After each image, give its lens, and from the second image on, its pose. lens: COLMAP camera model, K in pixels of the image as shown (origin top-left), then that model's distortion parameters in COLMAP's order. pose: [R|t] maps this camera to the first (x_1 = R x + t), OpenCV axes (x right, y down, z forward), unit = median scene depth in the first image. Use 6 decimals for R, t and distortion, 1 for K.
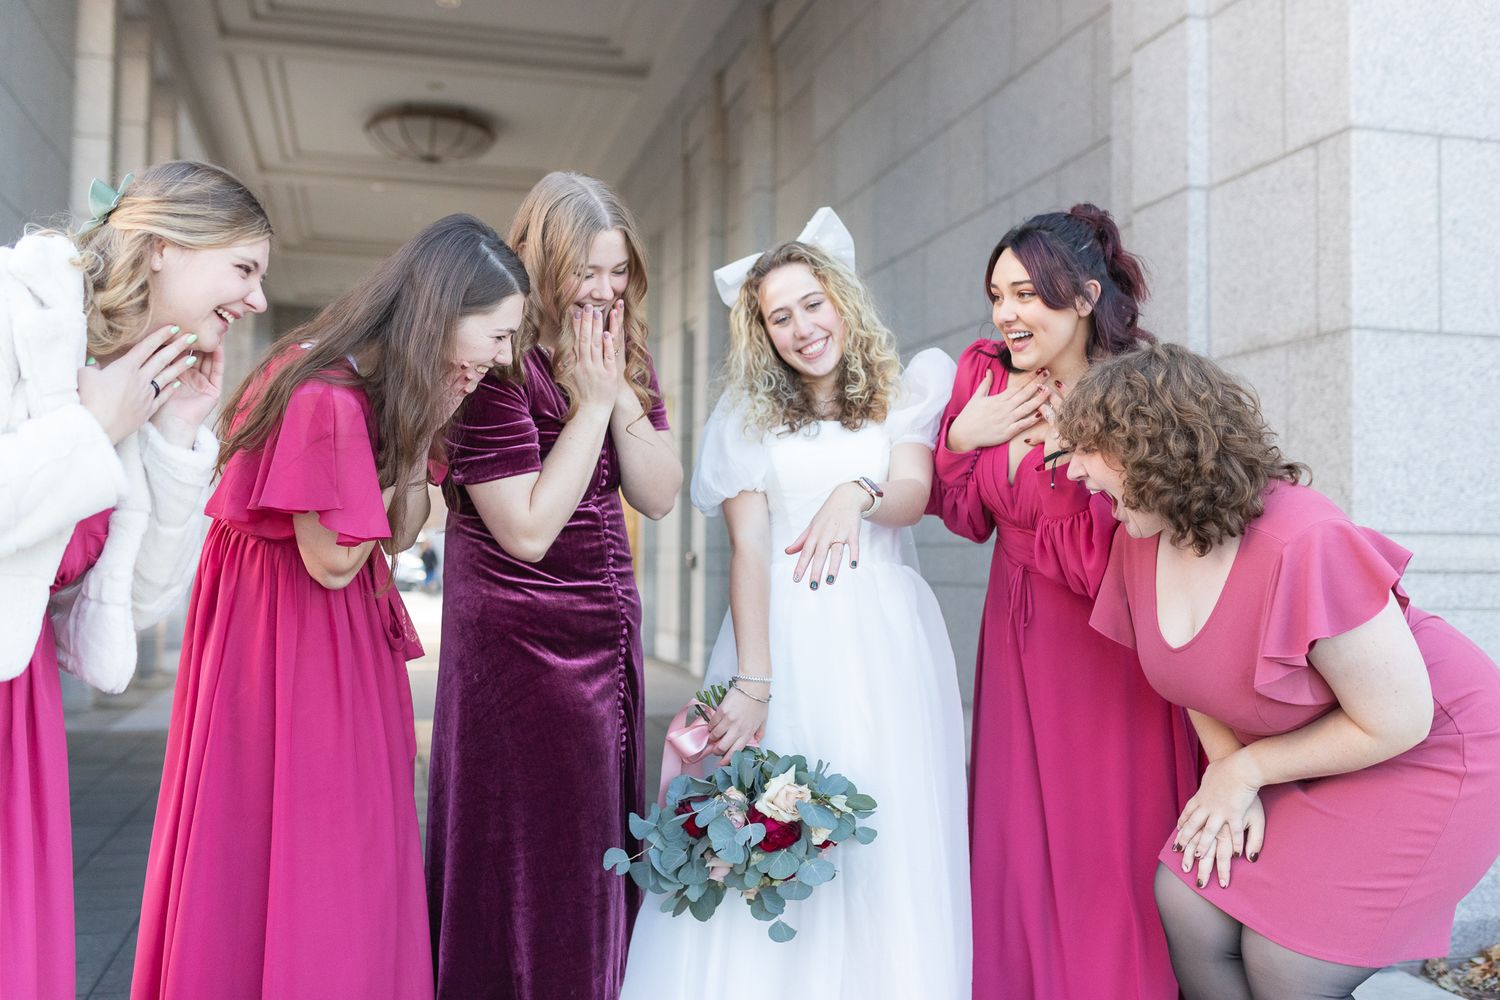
lens RADIAL K [[1435.0, 0, 749.2], [0, 1435.0, 519.5], [0, 0, 1]] dist [-0.001001, 0.002762]
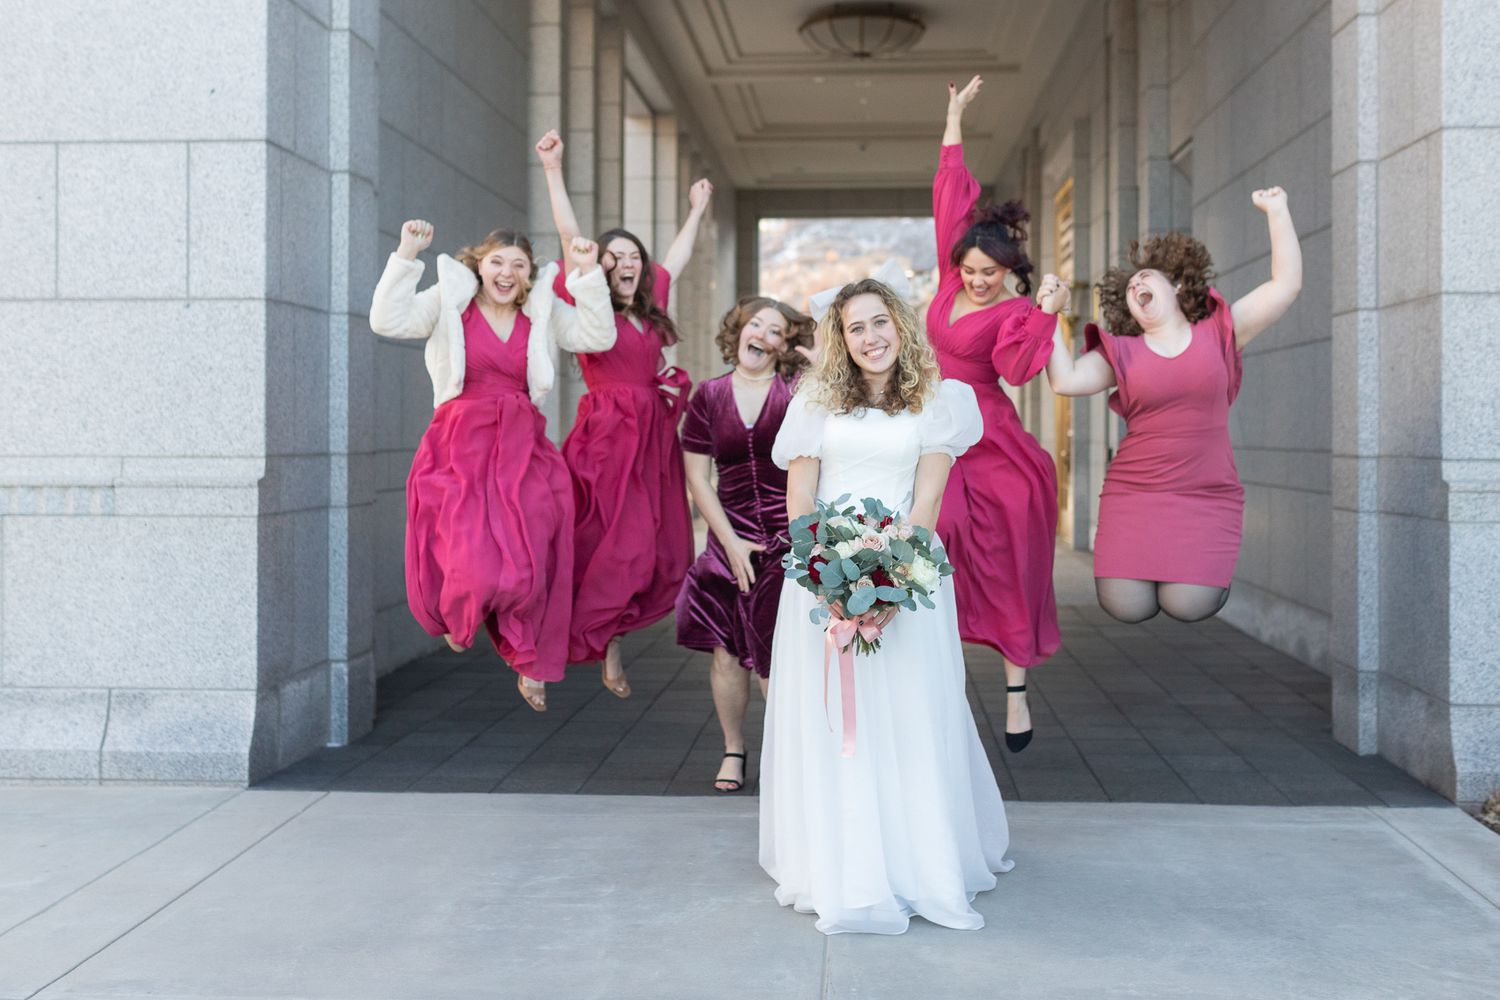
lens RADIAL K [[1610.7, 0, 750.0], [0, 1610.7, 500.0], [0, 0, 1]] dist [0.001998, 0.009588]
pose [[0.946469, 0.003229, -0.322780, 0.260533], [0.018354, 0.997794, 0.063800, -0.047745], [0.322274, -0.066309, 0.944321, -0.430533]]
